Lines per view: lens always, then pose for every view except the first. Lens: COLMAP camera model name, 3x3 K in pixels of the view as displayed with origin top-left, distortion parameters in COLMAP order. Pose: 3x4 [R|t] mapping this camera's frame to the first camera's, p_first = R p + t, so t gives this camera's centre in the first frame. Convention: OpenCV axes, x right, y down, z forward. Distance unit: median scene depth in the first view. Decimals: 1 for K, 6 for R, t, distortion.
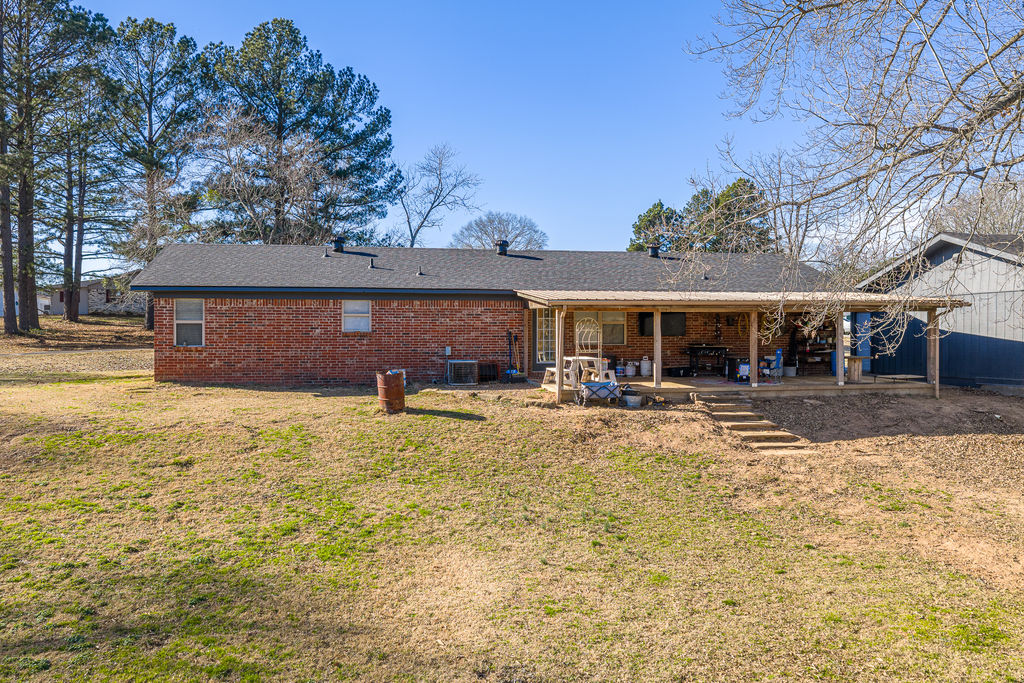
lens RADIAL K [[824.5, 0, 534.7], [0, 824.5, 340.8], [0, 0, 1]] dist [0.004681, 0.000500]
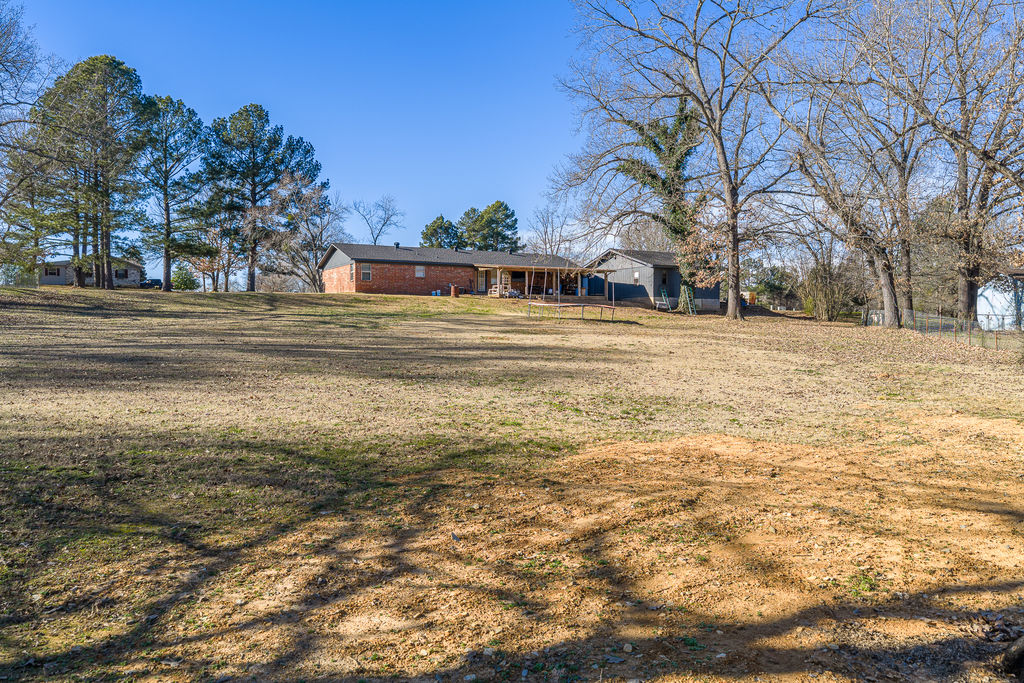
lens RADIAL K [[824.5, 0, 534.7], [0, 824.5, 340.8], [0, 0, 1]] dist [0.004681, 0.000500]
pose [[0.949273, 0.000915, 0.314453, -0.400150], [0.000107, 0.999995, -0.003232, 0.118925], [-0.314454, 0.003102, 0.949268, -0.992758]]
